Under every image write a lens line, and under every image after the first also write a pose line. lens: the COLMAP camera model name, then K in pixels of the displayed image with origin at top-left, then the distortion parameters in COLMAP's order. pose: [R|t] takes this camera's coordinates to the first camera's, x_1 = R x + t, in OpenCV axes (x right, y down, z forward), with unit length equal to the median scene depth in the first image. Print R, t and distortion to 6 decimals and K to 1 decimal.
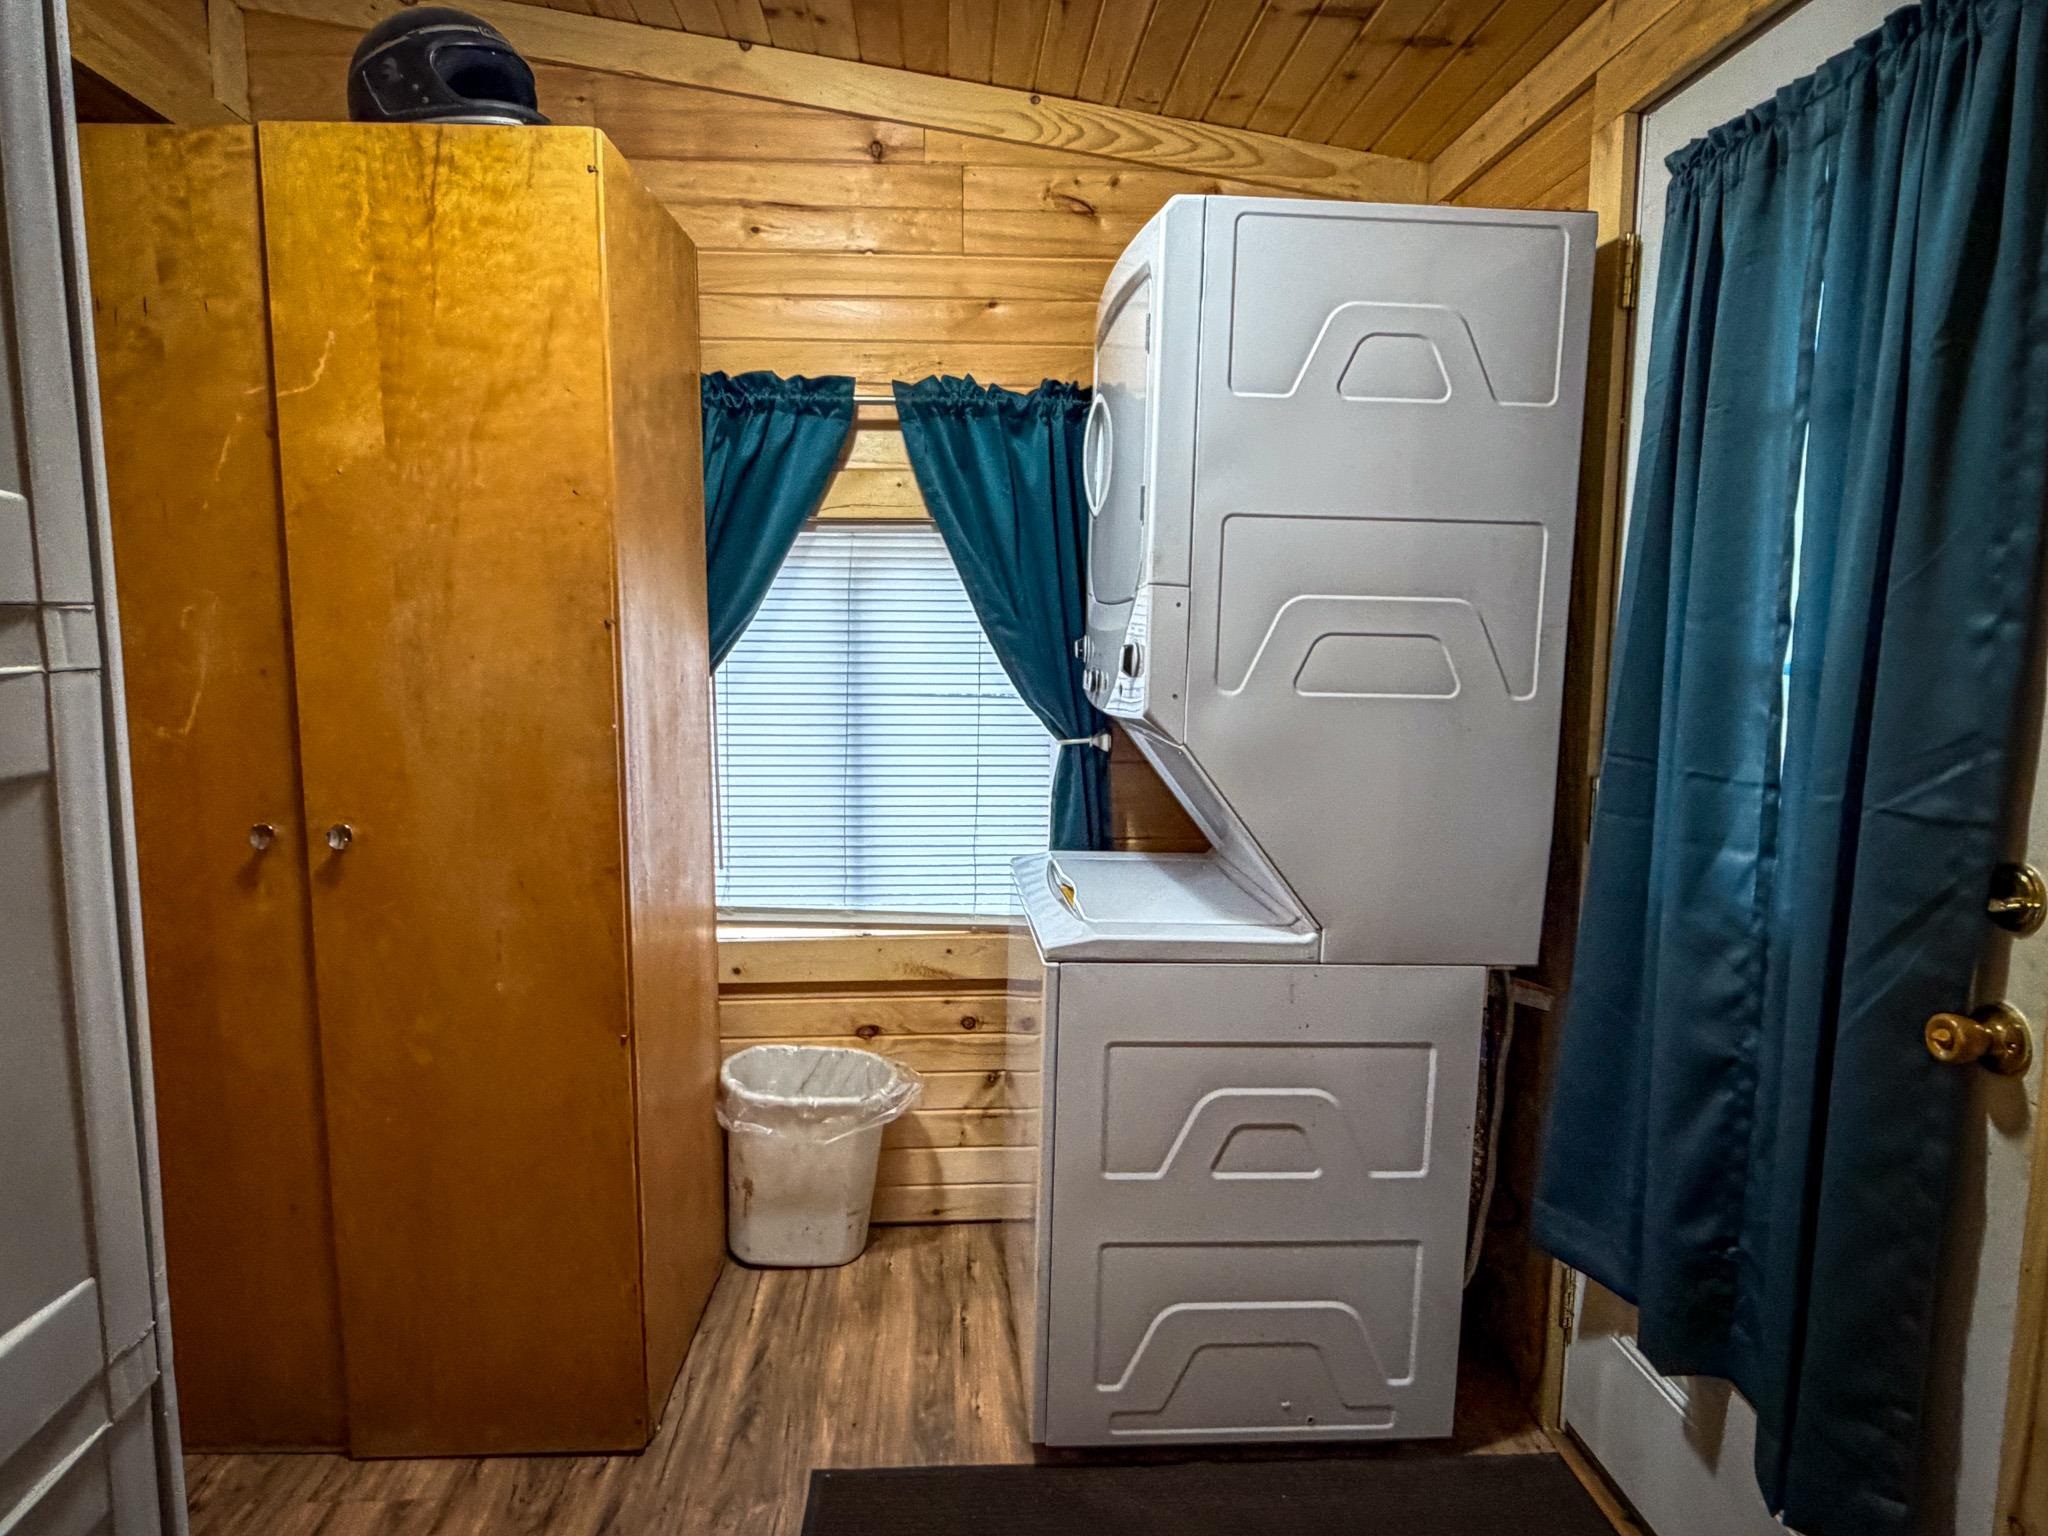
lens RADIAL K [[1253.3, 0, 1013.6], [0, 1253.3, 778.6], [0, 0, 1]] dist [-0.004680, -0.001729]
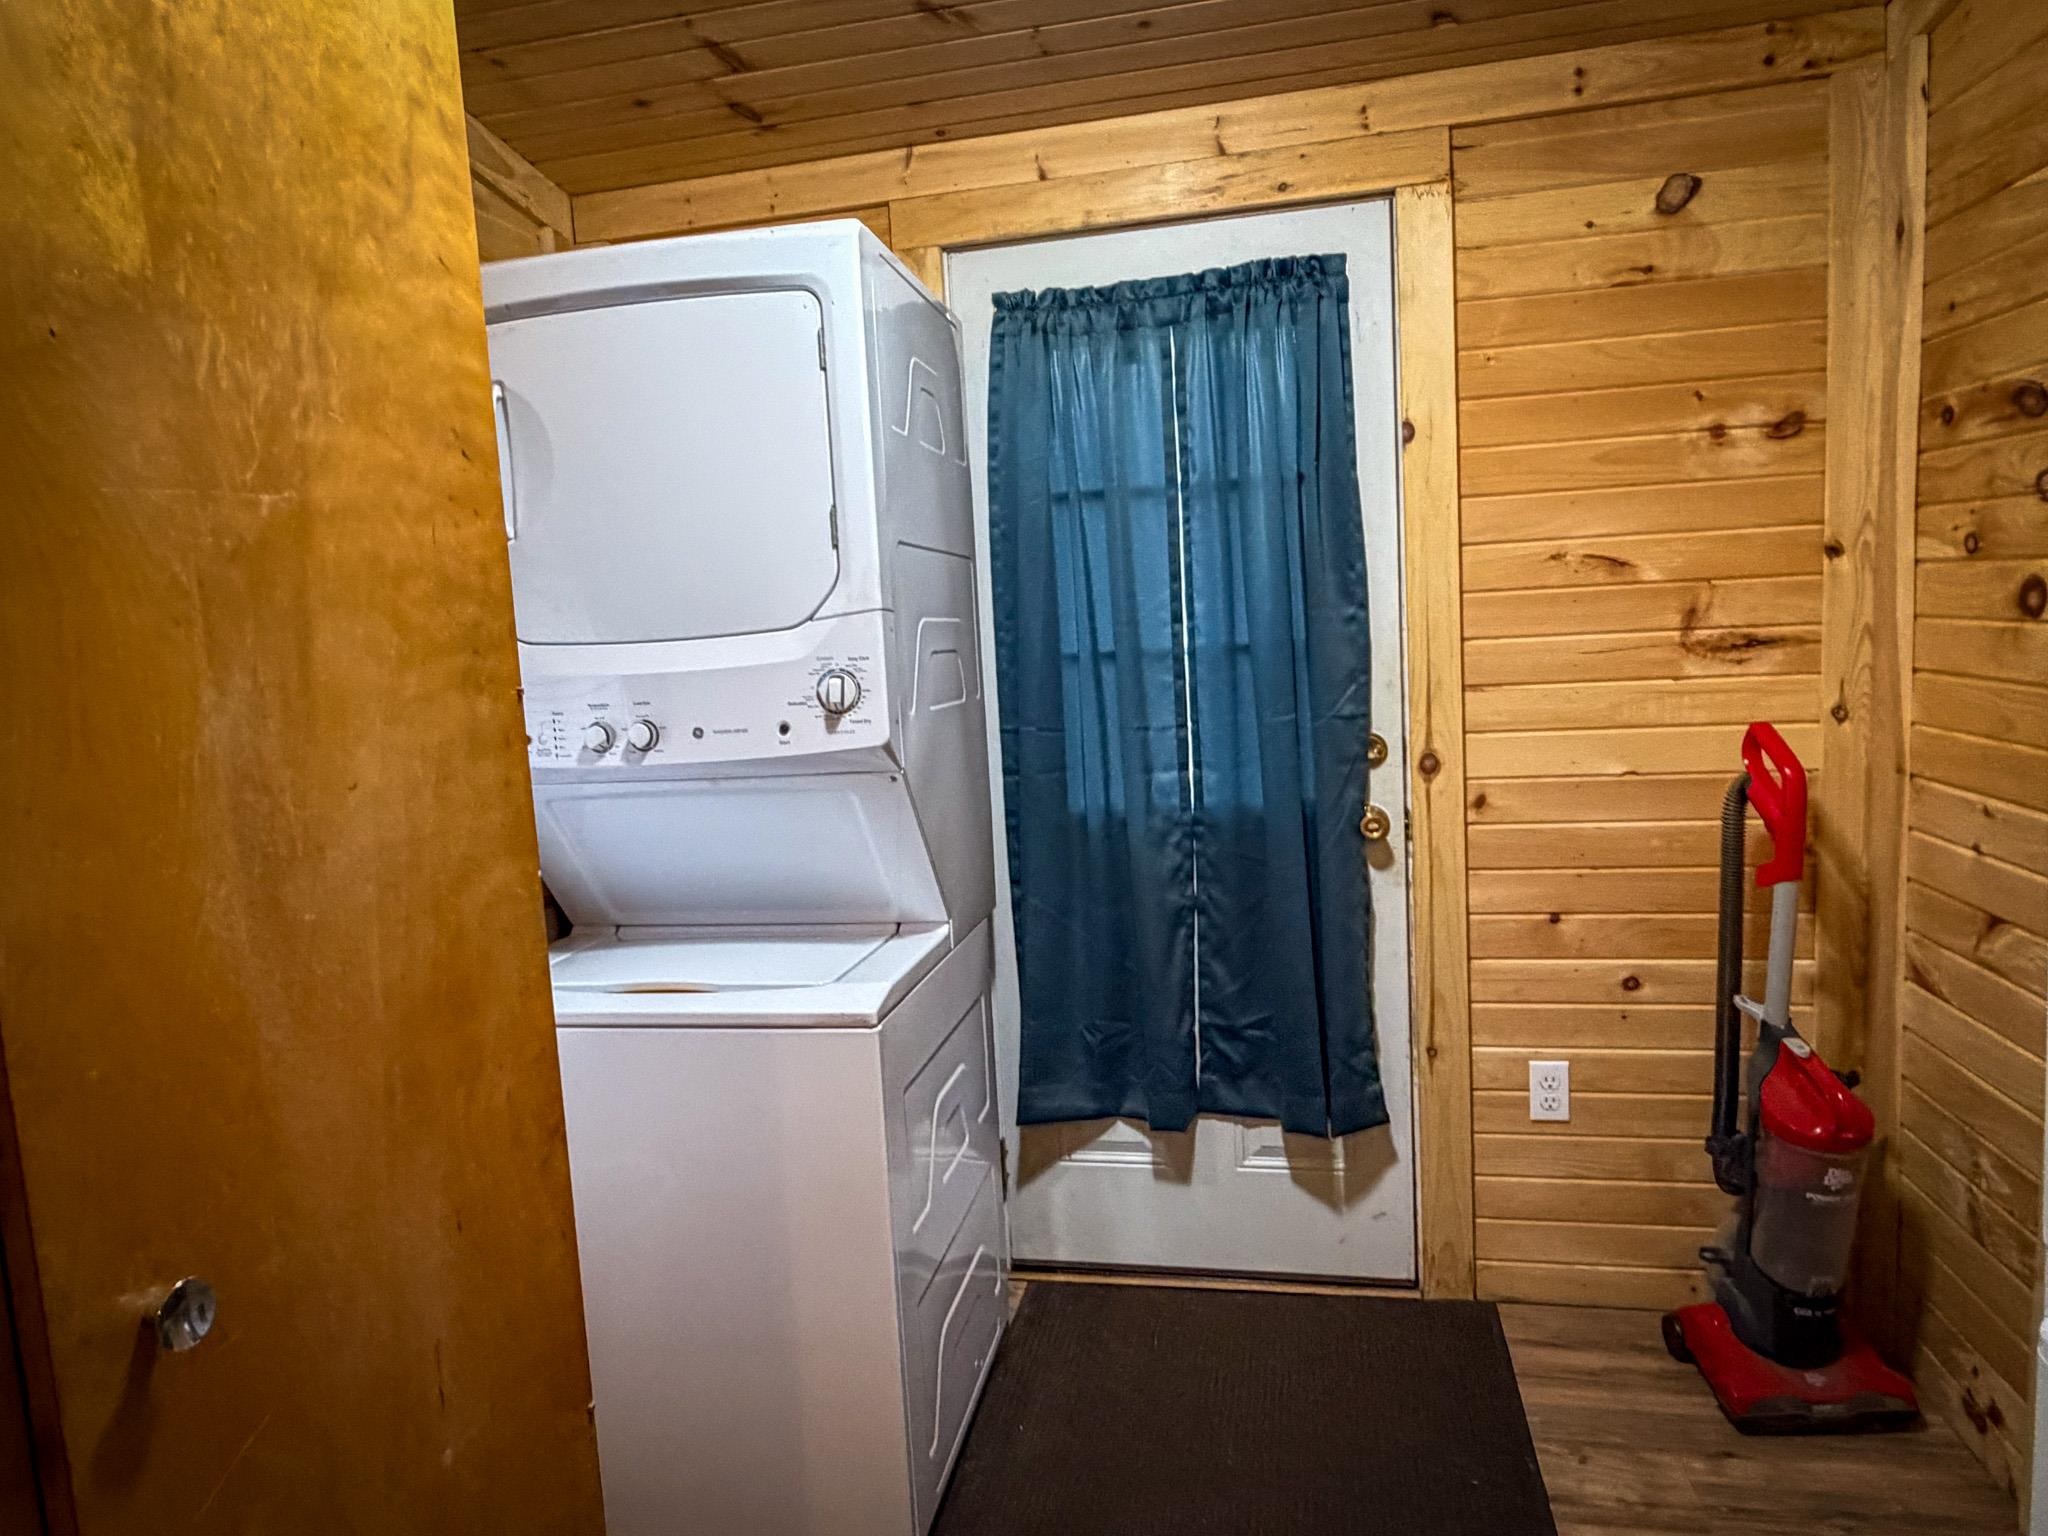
lens RADIAL K [[1253.3, 0, 1017.5], [0, 1253.3, 767.1], [0, 0, 1]] dist [-0.004680, -0.001729]
pose [[0.261925, -0.133814, 0.955766, -0.916927], [0.185821, 0.978803, 0.086115, -0.111974], [-0.947030, 0.155045, 0.281238, 0.727473]]
